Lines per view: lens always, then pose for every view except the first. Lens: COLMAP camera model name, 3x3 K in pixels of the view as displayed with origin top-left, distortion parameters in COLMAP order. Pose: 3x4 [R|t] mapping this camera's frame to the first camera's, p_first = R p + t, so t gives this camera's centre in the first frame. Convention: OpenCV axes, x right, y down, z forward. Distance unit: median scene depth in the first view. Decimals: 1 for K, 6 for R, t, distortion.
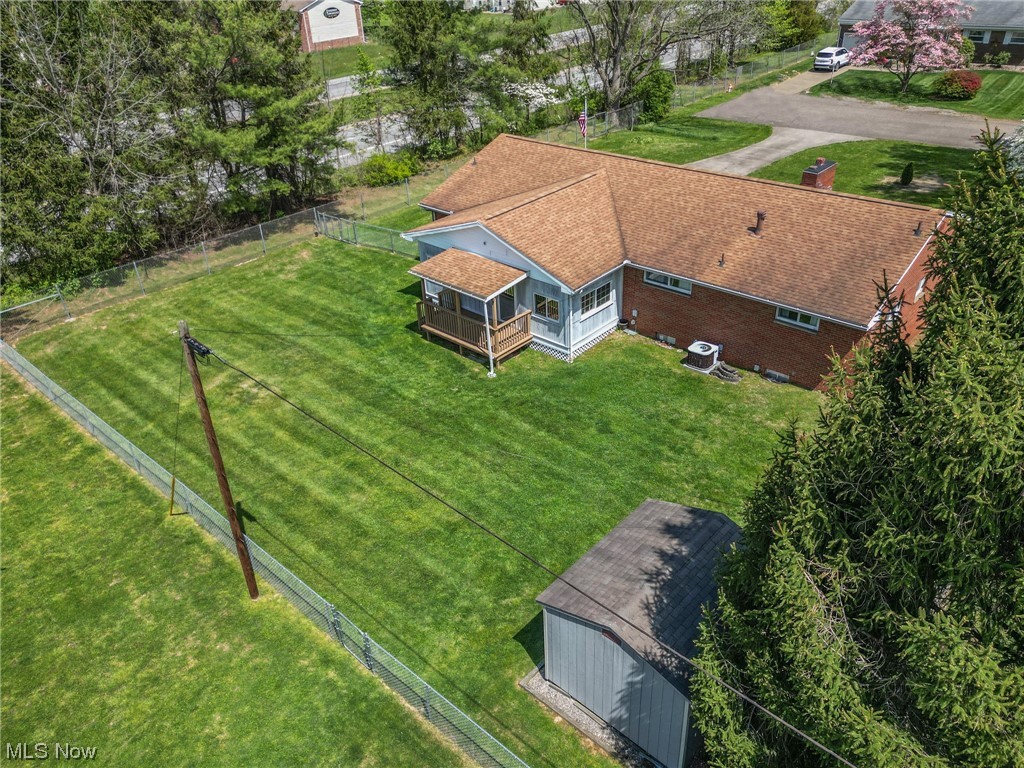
lens RADIAL K [[756.8, 0, 511.9], [0, 756.8, 383.9], [0, 0, 1]] dist [0.036542, 0.001102]
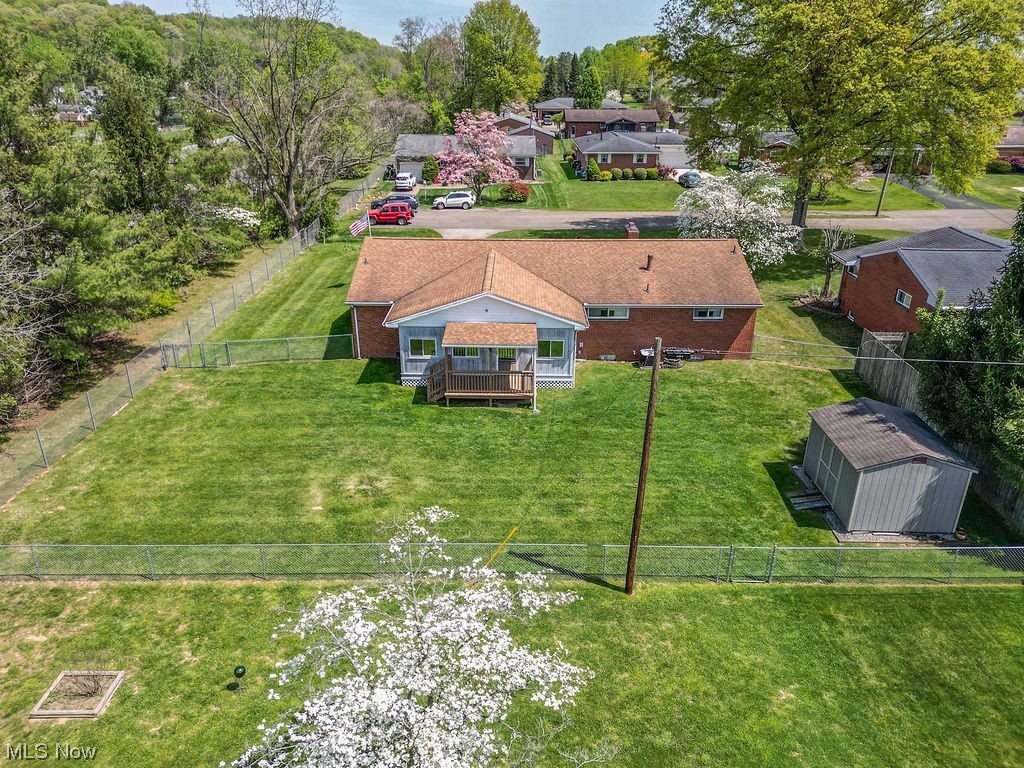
lens RADIAL K [[722.1, 0, 508.6], [0, 722.1, 381.5], [0, 0, 1]] dist [0.045394, -0.037916]
pose [[0.741887, -0.221376, 0.632927, -0.688394], [0.316777, 0.947663, -0.039850, -0.022340], [-0.590979, 0.230061, 0.773185, 0.120249]]
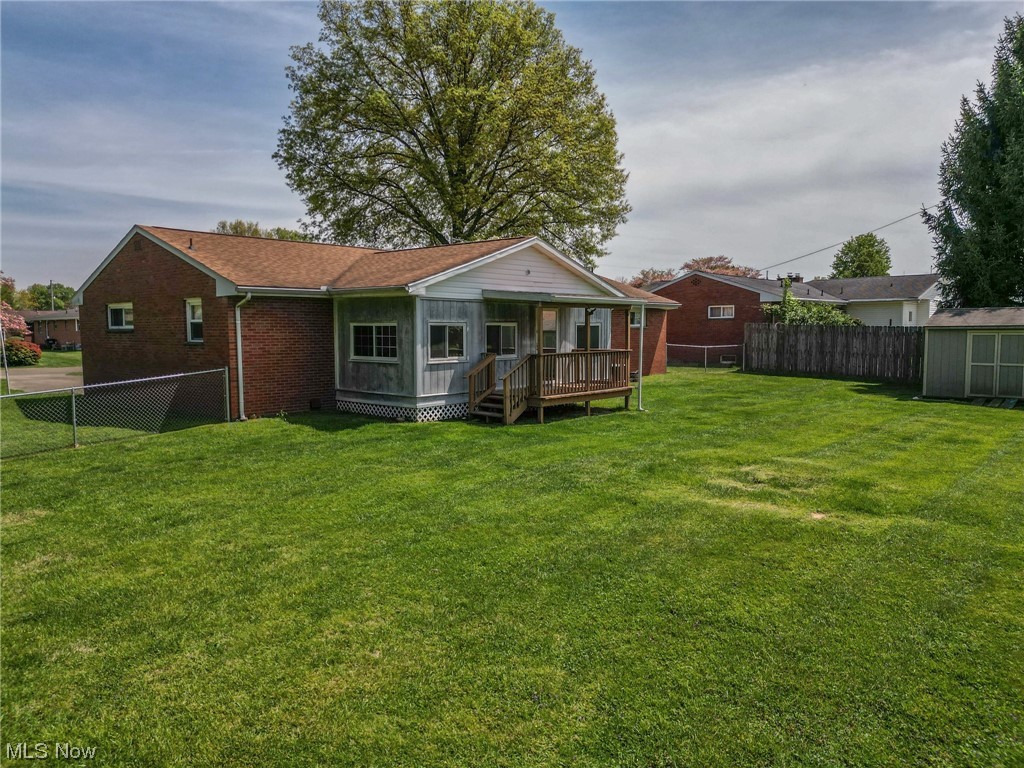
lens RADIAL K [[722.1, 0, 518.0], [0, 722.1, 383.0], [0, 0, 1]] dist [0.045394, -0.037916]
pose [[0.006866, -0.044821, 0.998971, -0.675488], [0.526538, 0.849452, 0.034493, -0.114244], [-0.850124, 0.525760, 0.029432, 0.964035]]
